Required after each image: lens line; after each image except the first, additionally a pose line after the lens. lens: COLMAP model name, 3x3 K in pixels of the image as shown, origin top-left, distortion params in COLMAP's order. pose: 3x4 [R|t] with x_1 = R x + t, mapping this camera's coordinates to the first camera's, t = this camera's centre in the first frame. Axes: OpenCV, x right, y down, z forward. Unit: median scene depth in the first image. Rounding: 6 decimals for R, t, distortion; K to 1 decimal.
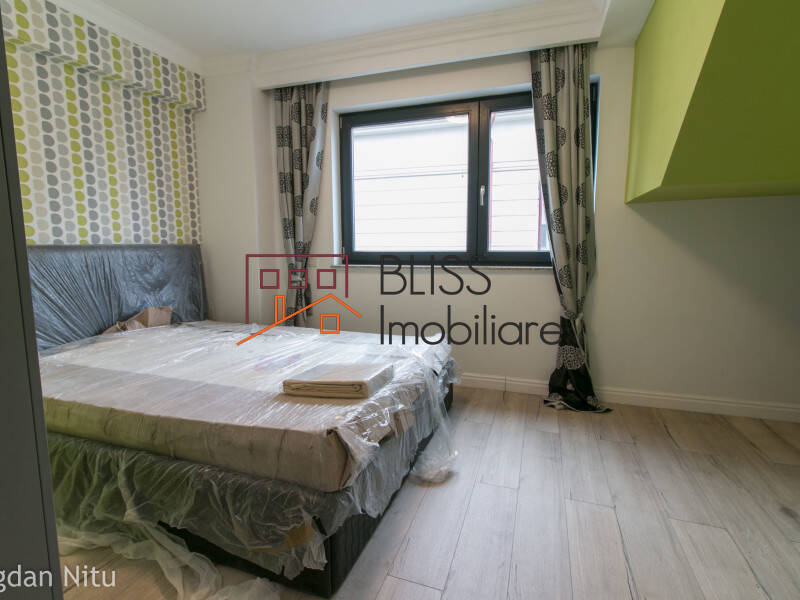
lens RADIAL K [[412.3, 0, 395.6], [0, 412.3, 293.2], [0, 0, 1]] dist [-0.001967, -0.000033]
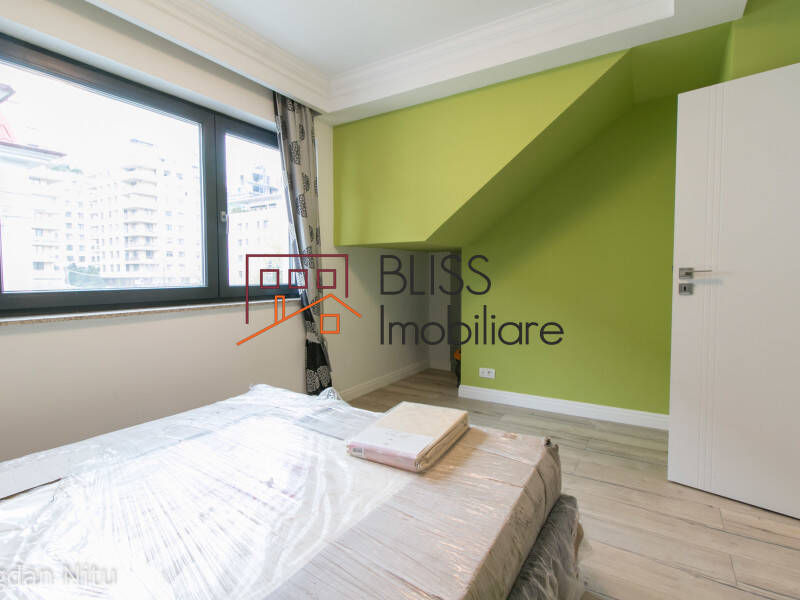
lens RADIAL K [[412.3, 0, 395.6], [0, 412.3, 293.2], [0, 0, 1]] dist [-0.001967, -0.000033]
pose [[0.240213, -0.041074, 0.969851, -0.631054], [0.111410, 0.993669, 0.014488, -0.068281], [-0.964306, 0.104571, 0.243268, 0.511708]]
